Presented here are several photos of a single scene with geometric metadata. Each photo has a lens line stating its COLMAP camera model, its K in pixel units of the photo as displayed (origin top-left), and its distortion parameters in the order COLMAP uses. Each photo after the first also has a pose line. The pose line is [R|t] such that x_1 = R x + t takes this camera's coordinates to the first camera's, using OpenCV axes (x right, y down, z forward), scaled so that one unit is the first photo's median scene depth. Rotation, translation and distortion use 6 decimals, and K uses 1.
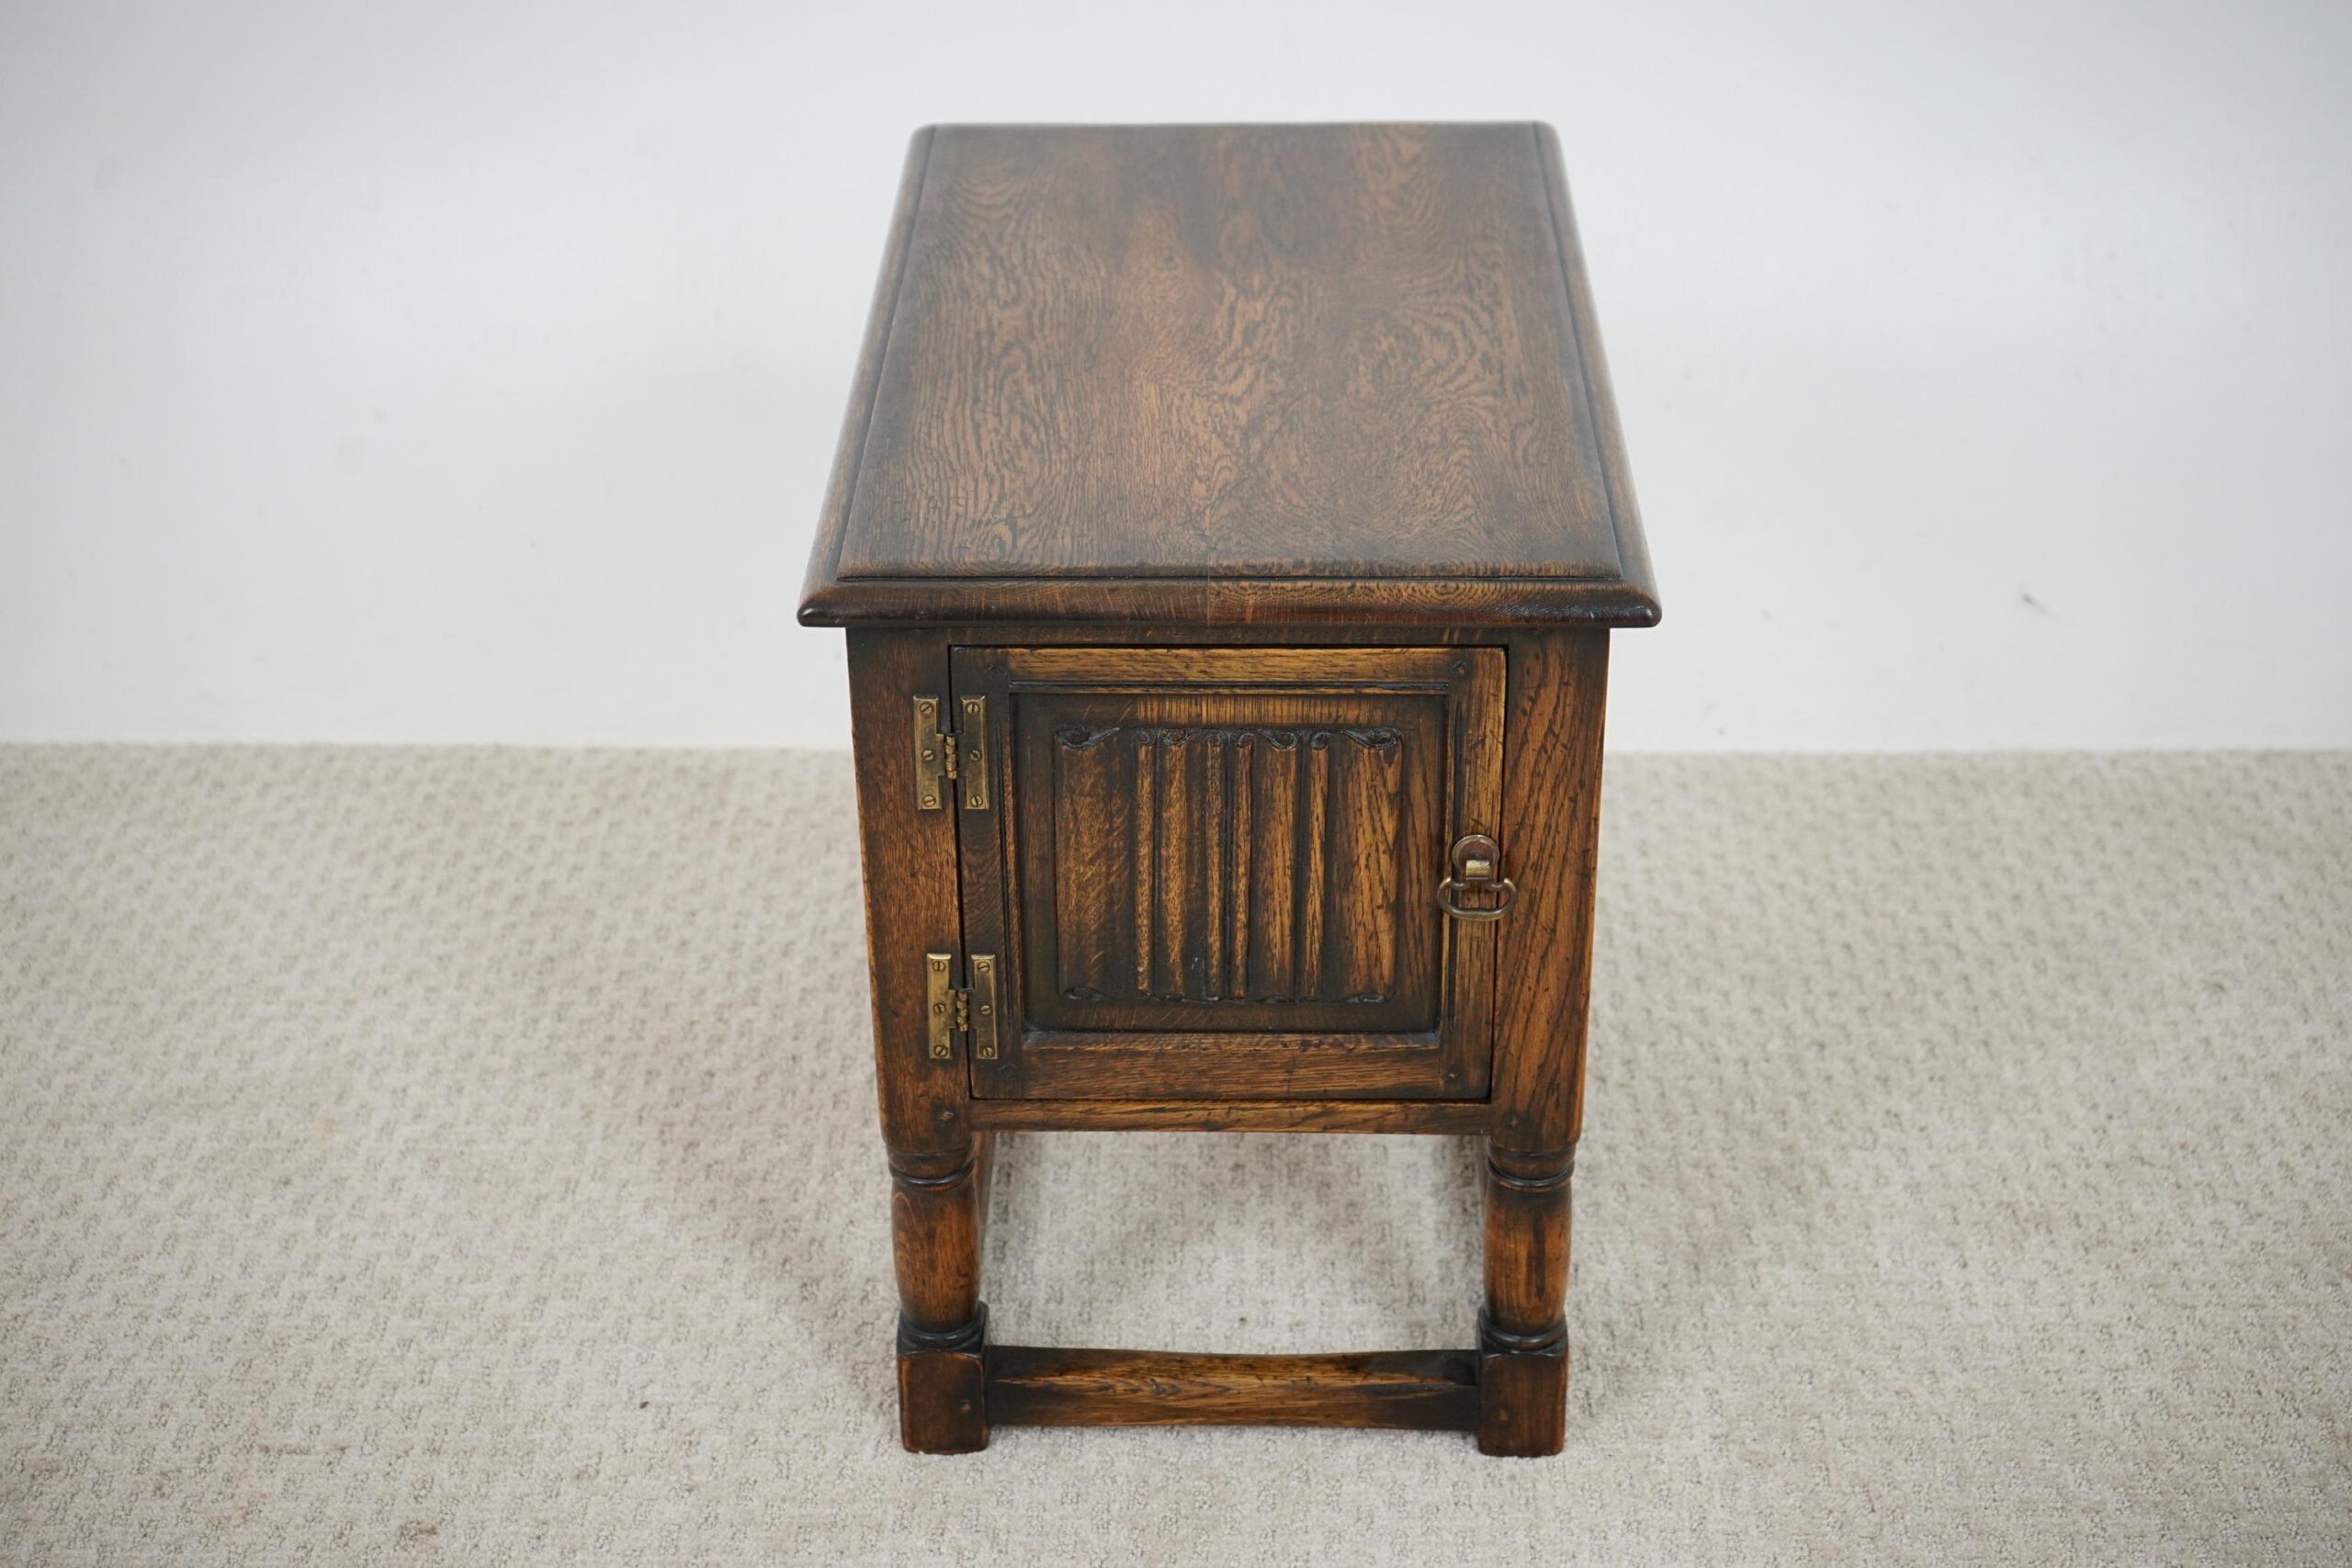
lens RADIAL K [[3611.0, 0, 1163.6], [0, 3611.0, 776.1], [0, 0, 1]] dist [-0.042811, 0.105006]
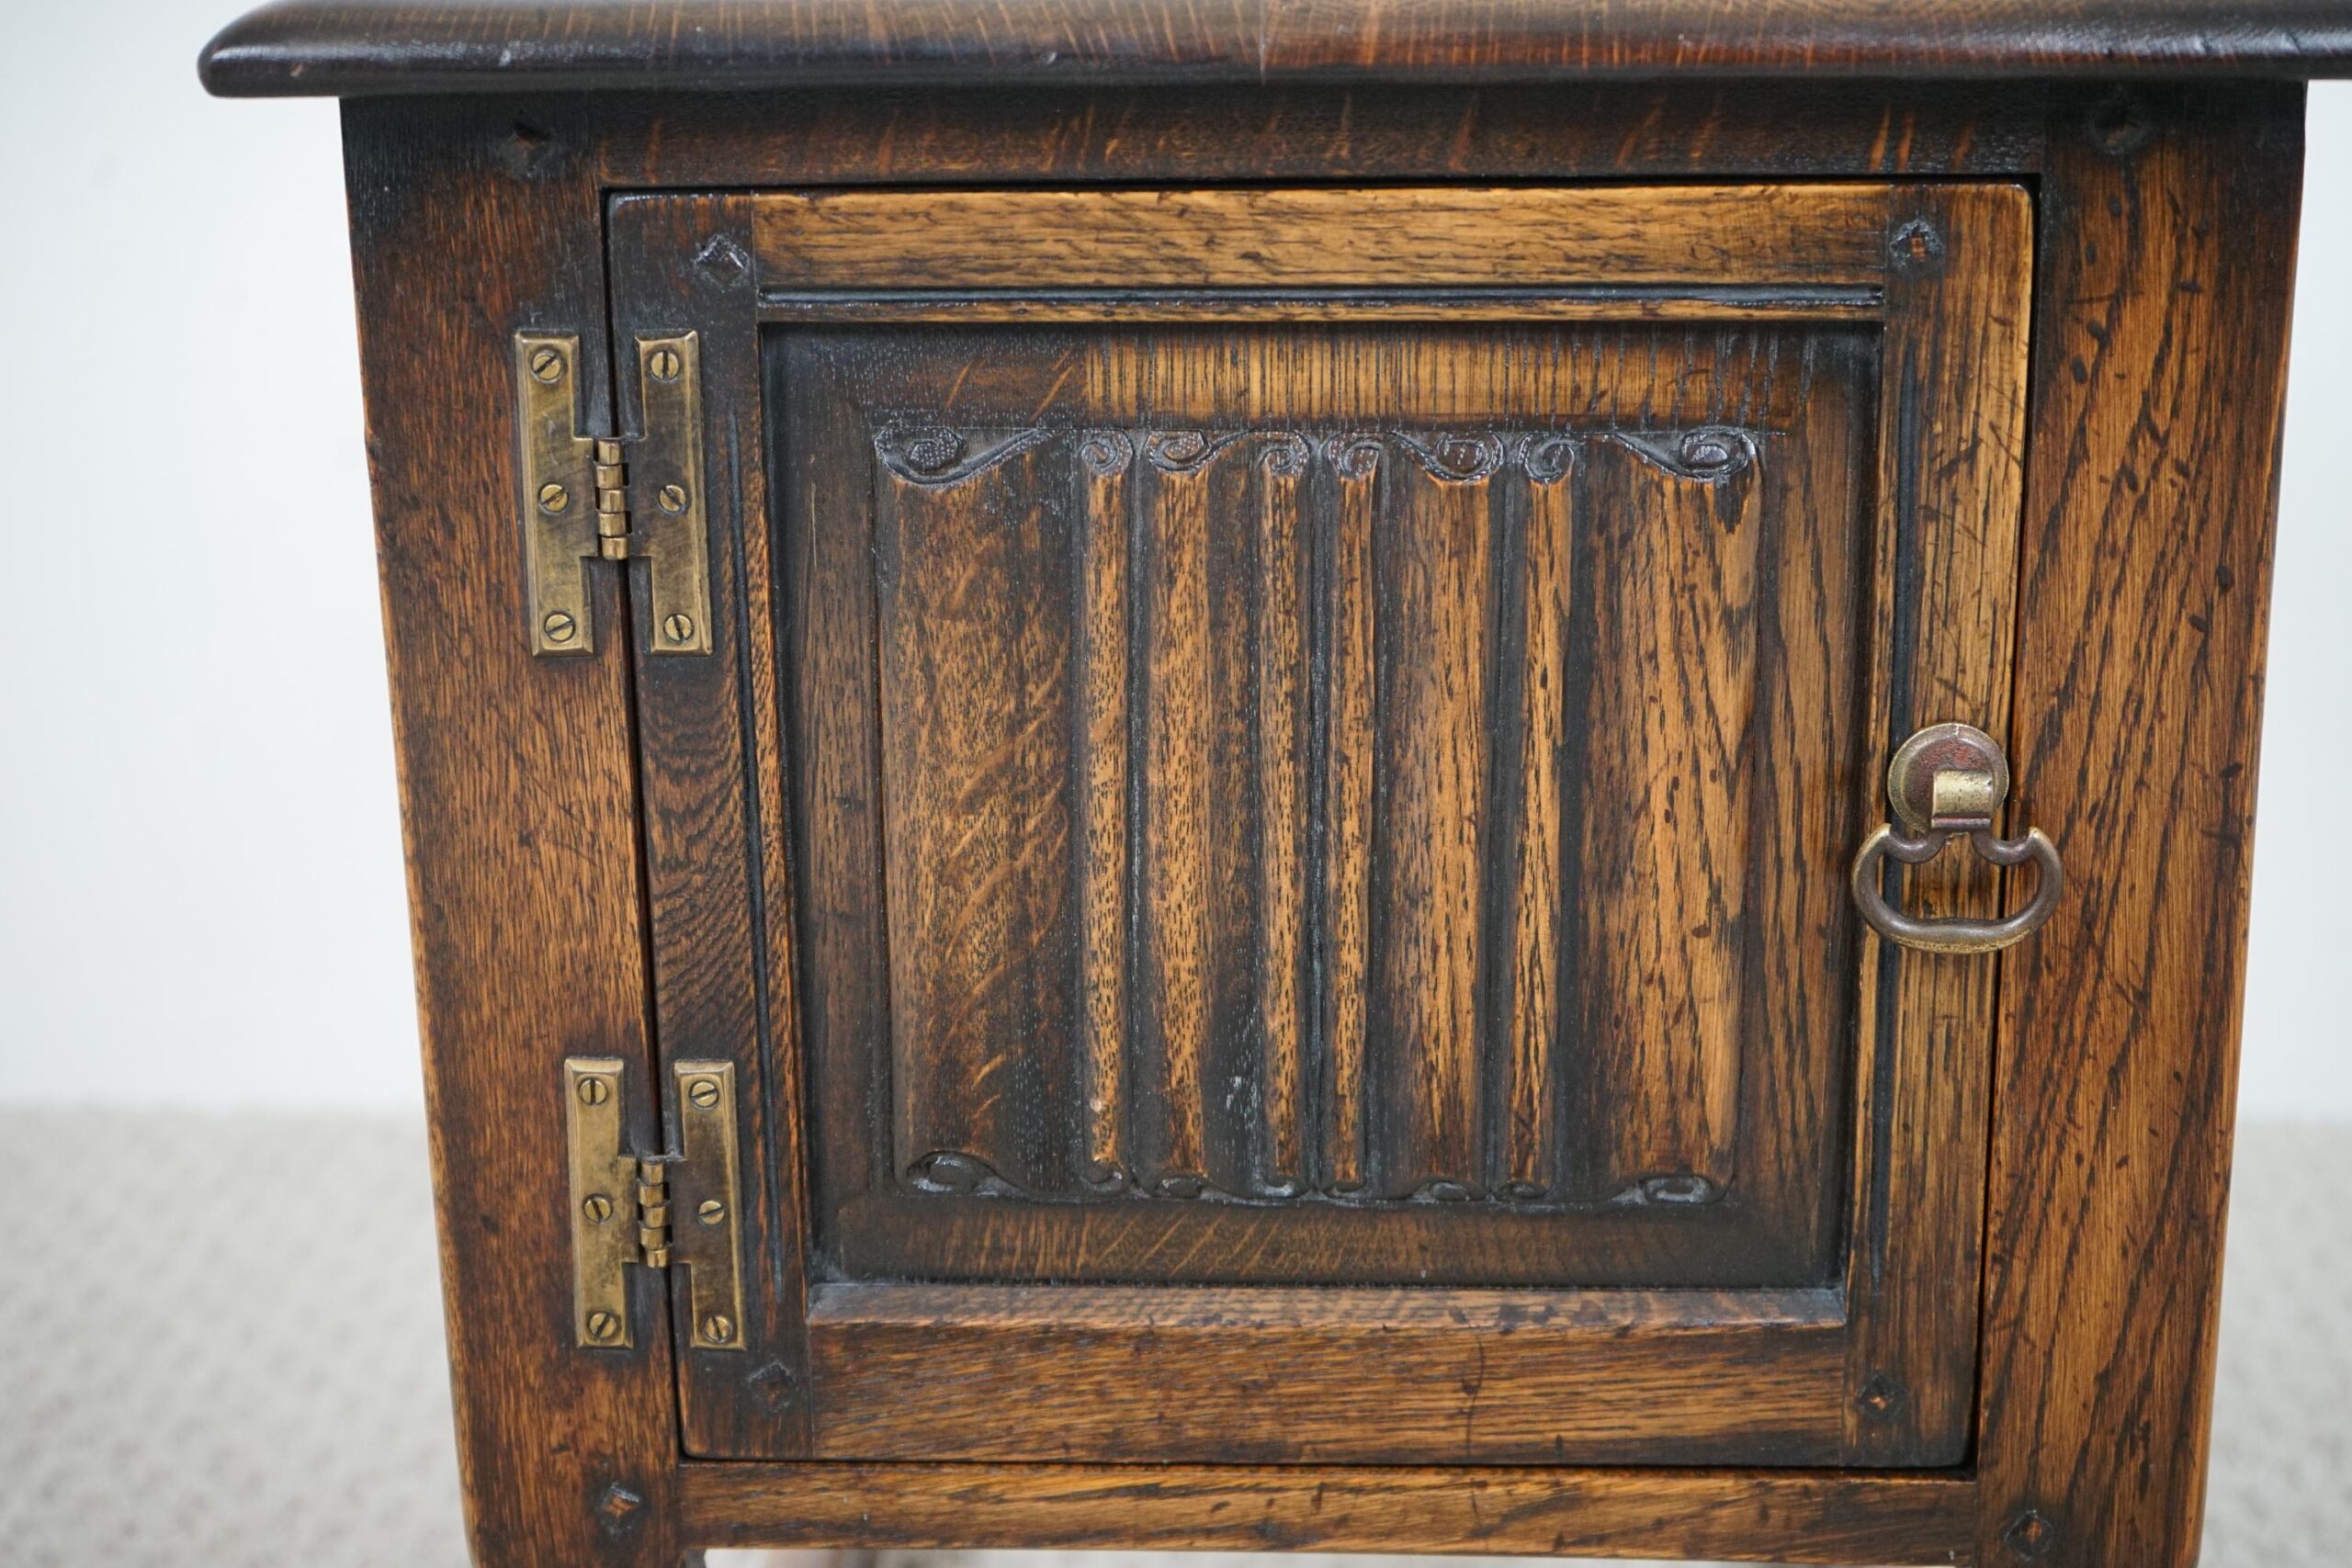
lens RADIAL K [[3739.0, 0, 1183.4], [0, 3739.0, 782.4], [0, 0, 1]] dist [-0.022240, -0.015448]
pose [[0.999671, 0.004633, -0.025226, 0.013159], [-0.010163, 0.974591, -0.223763, 0.109293], [0.023548, 0.223945, 0.974317, 0.579920]]
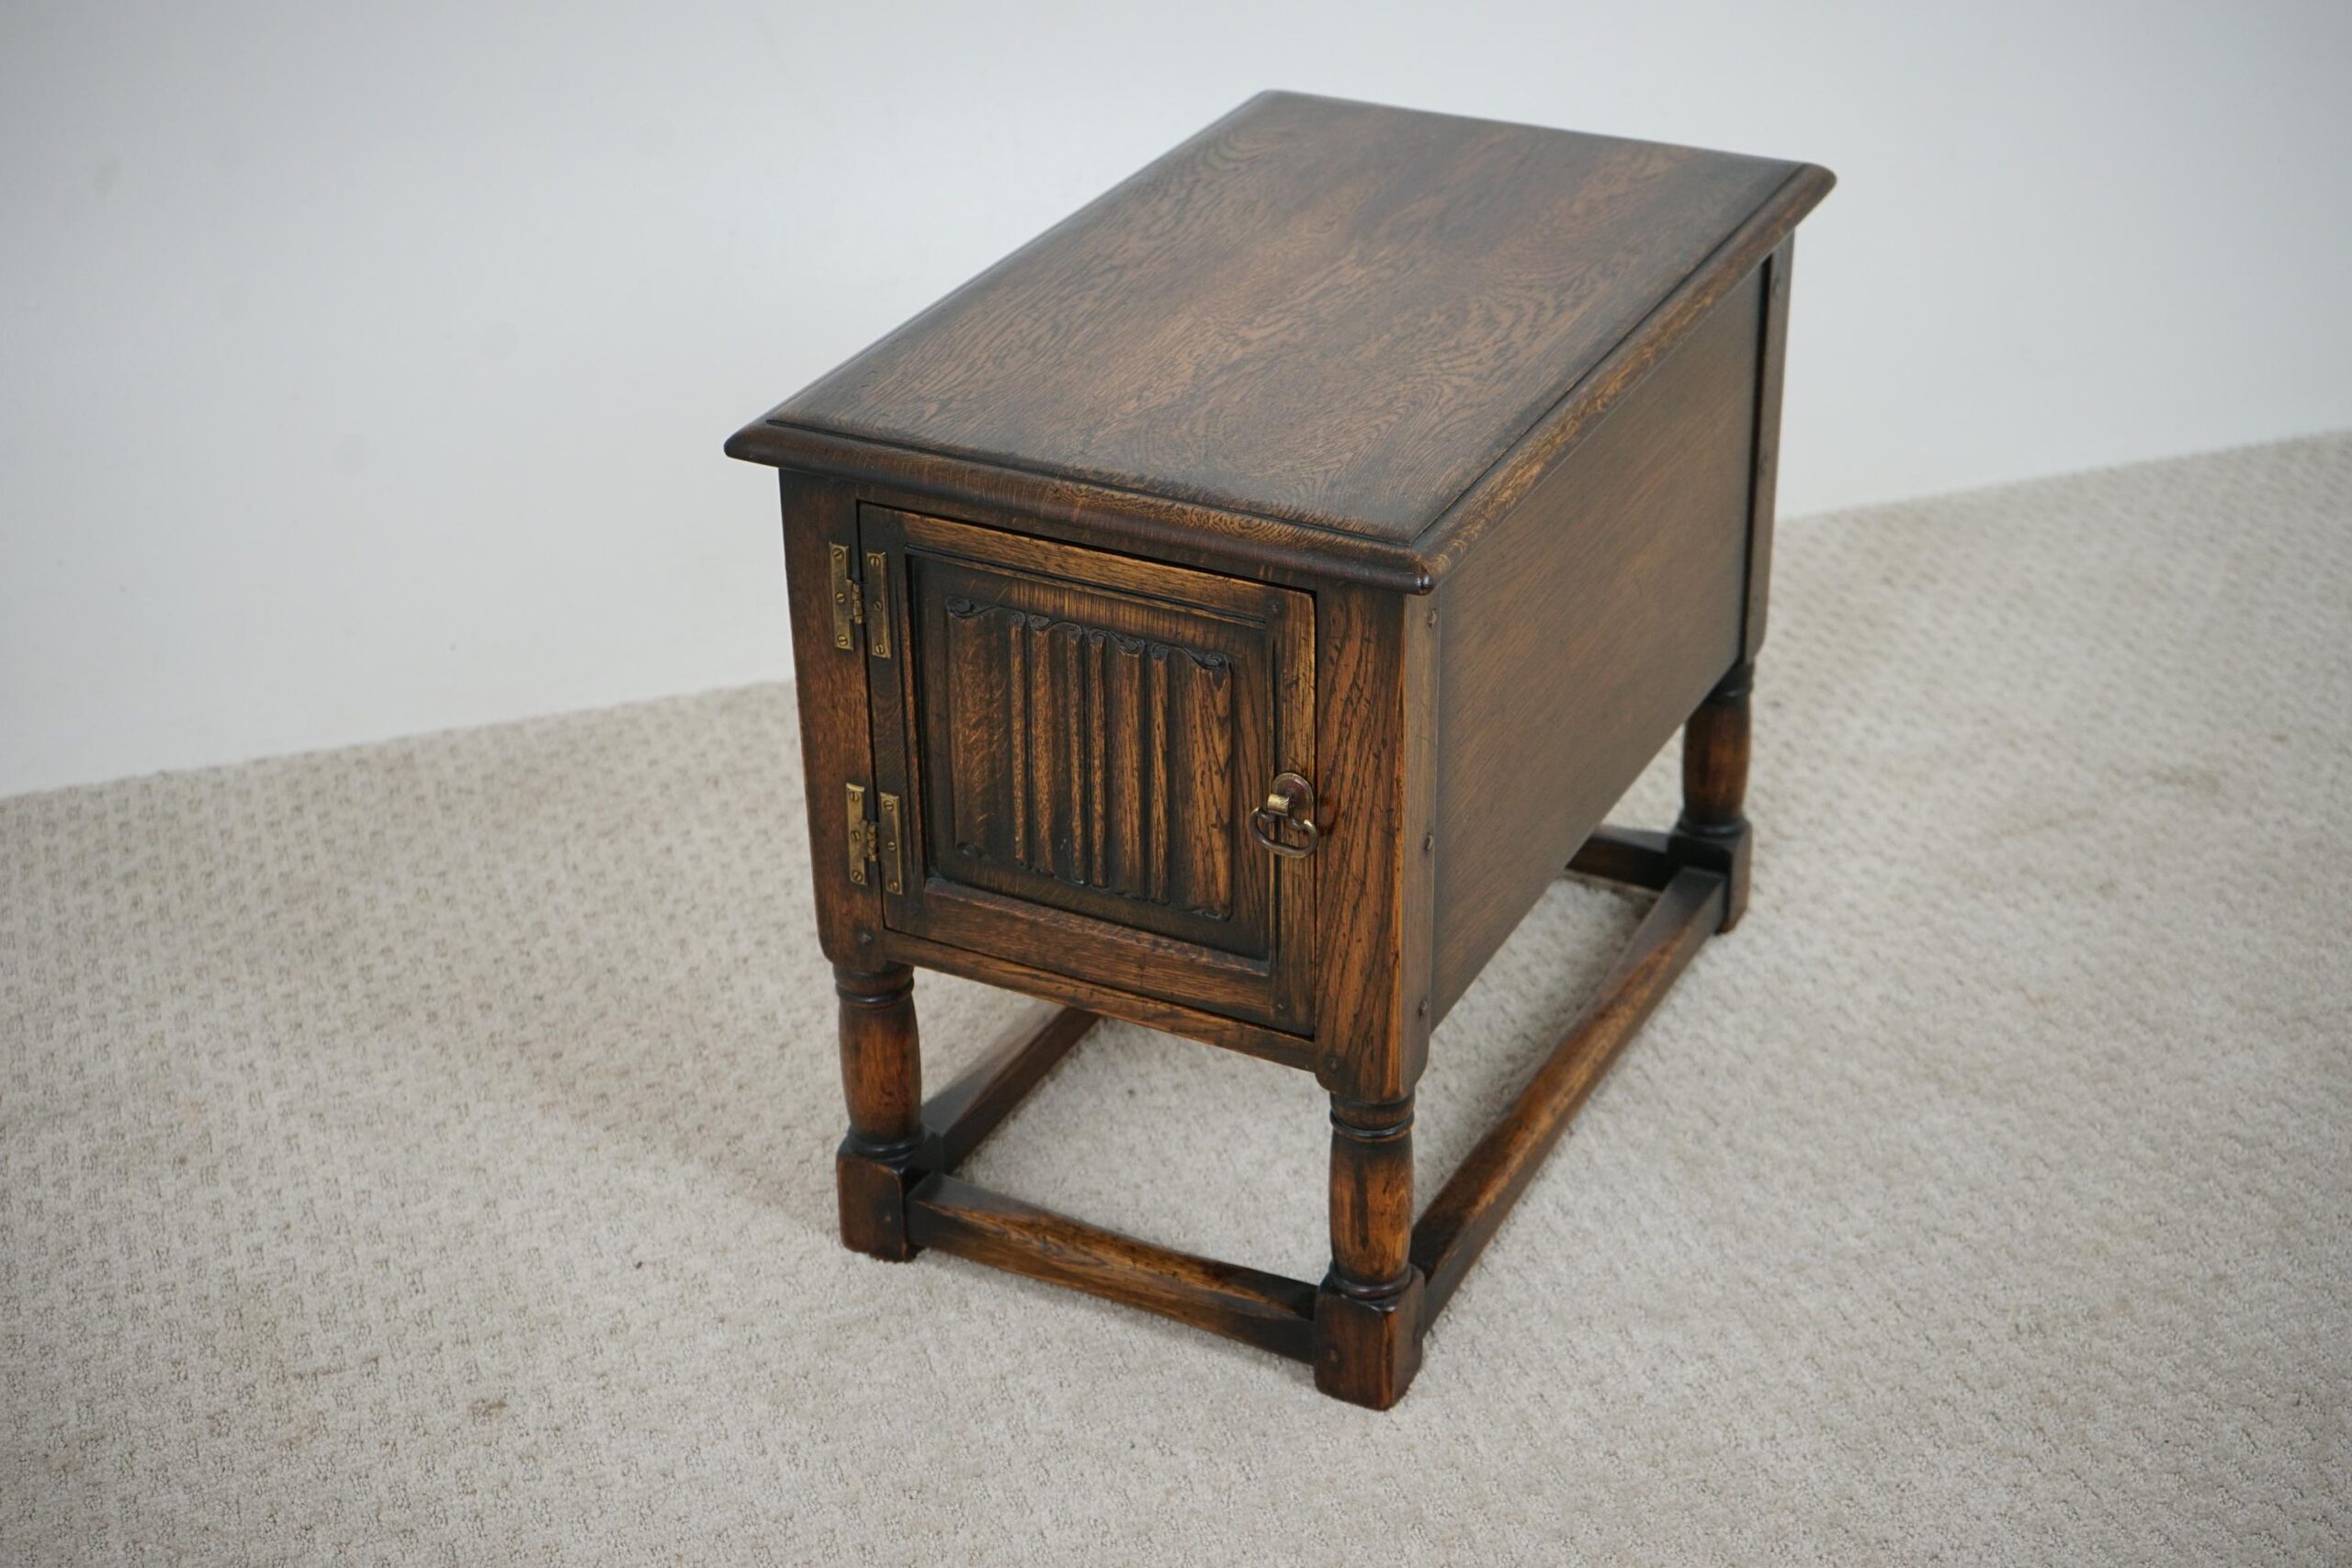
lens RADIAL K [[3489.6, 0, 1180.6], [0, 3489.6, 809.2], [0, 0, 1]] dist [0.003154, -0.019338]
pose [[0.903419, 0.208387, -0.374711, 0.420523], [-0.212126, 0.976726, 0.031752, 0.001314], [0.372607, 0.050801, 0.926598, 0.048707]]
